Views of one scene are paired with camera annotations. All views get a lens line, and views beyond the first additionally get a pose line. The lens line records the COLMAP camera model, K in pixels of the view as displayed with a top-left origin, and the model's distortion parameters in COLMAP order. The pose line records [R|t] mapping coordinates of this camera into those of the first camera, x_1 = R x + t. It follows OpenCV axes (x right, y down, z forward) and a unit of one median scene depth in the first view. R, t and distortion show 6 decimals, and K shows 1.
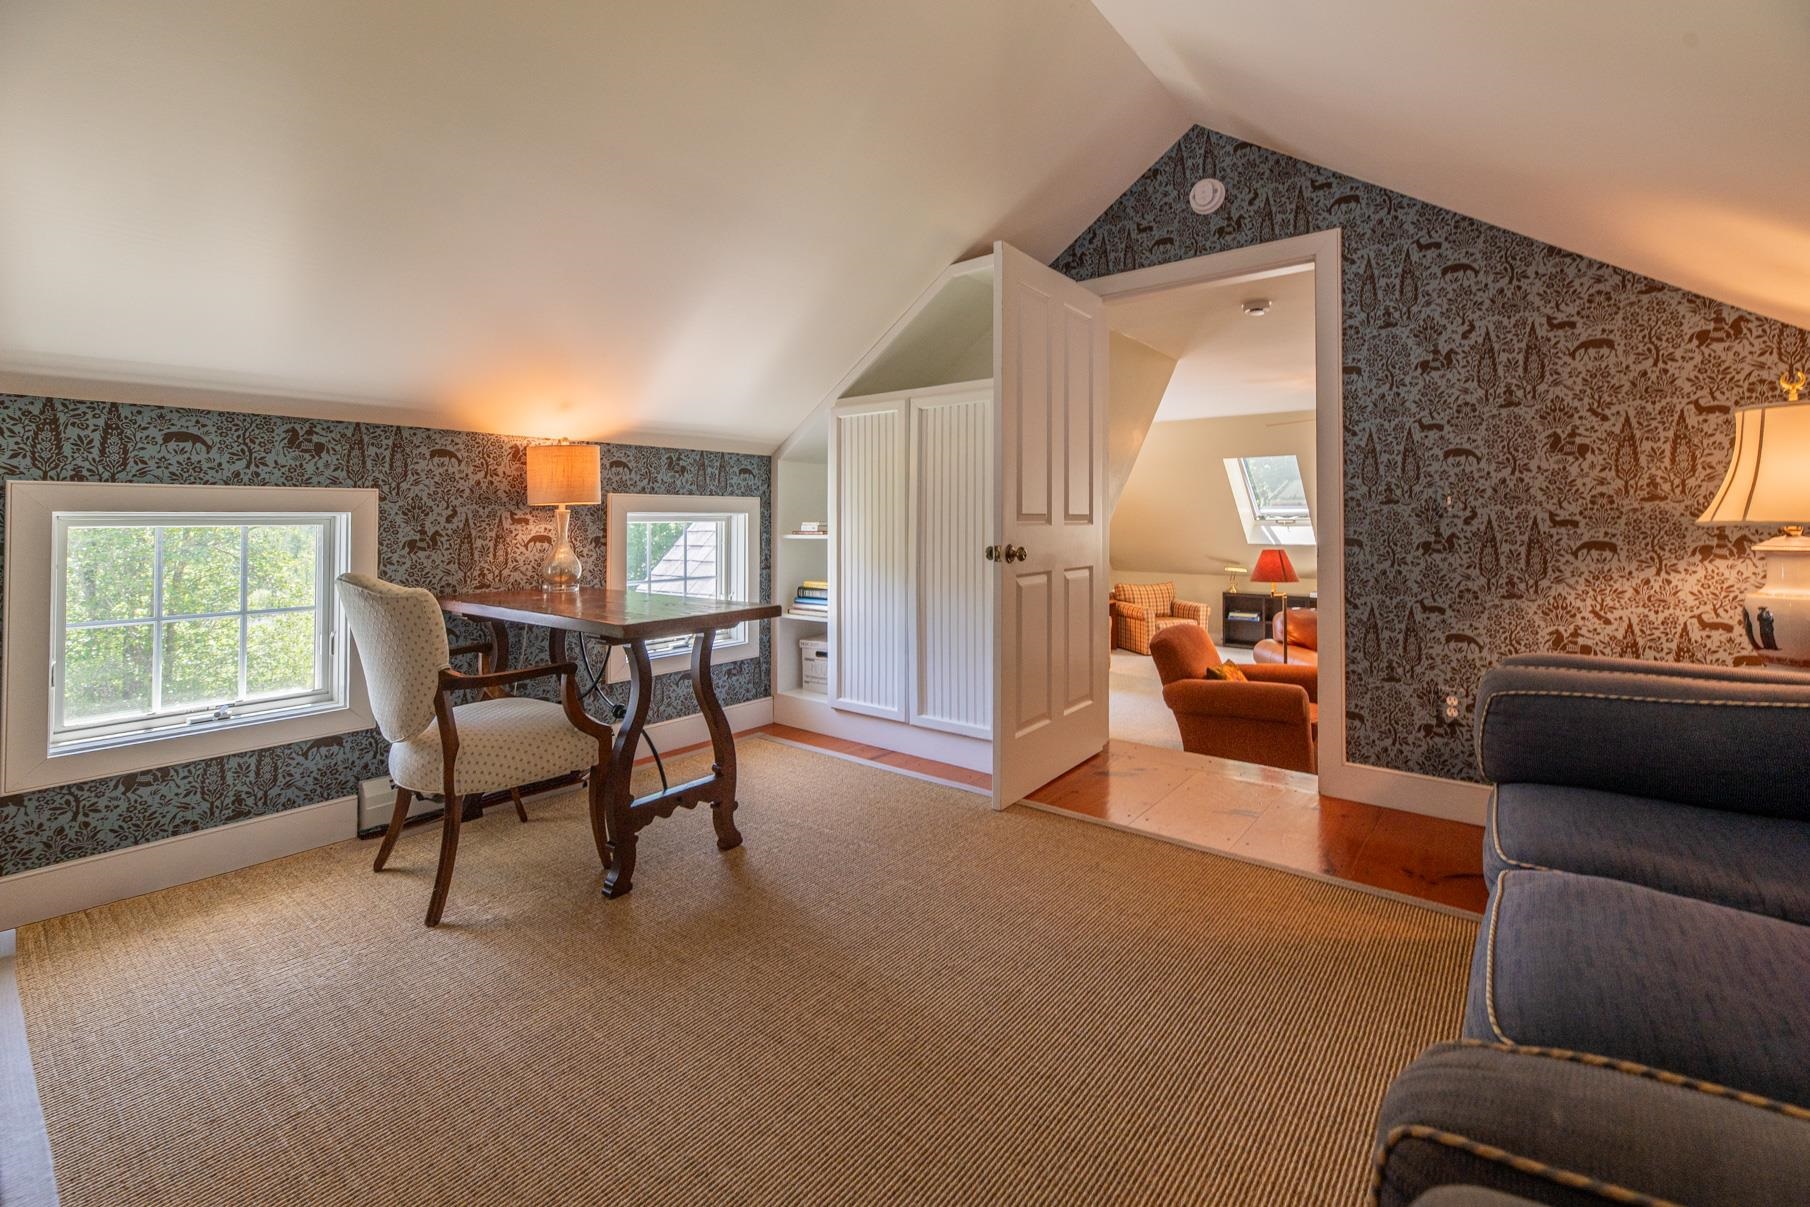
lens RADIAL K [[787.7, 0, 907.9], [0, 787.7, 516.8], [0, 0, 1]] dist [-0.000608, -0.000004]
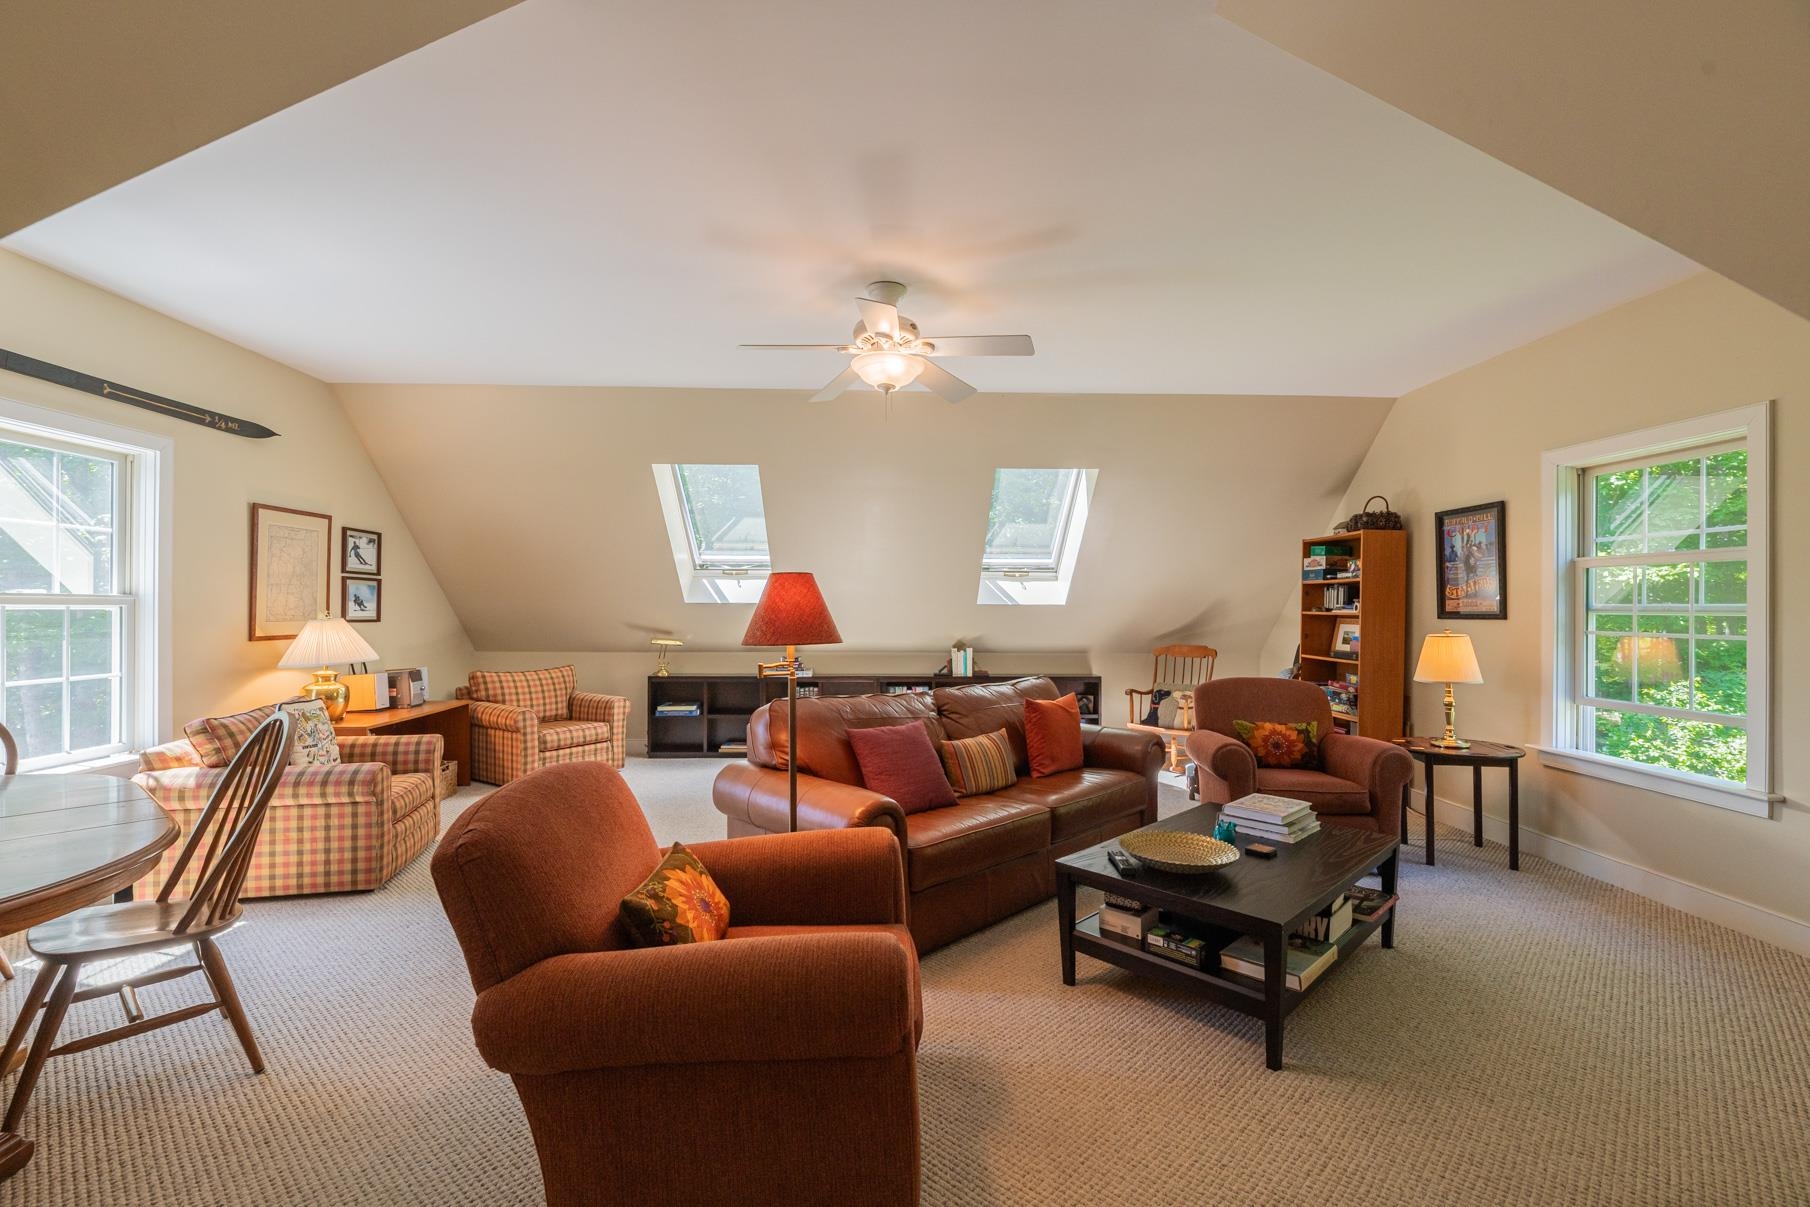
lens RADIAL K [[781.4, 0, 912.7], [0, 781.4, 591.3], [0, 0, 1]] dist [0.010880, -0.000018]
pose [[0.754434, 0.012451, 0.656257, 0.170748], [-0.000334, 0.999827, -0.018585, 0.046664], [-0.656375, 0.013802, 0.754308, 0.452903]]
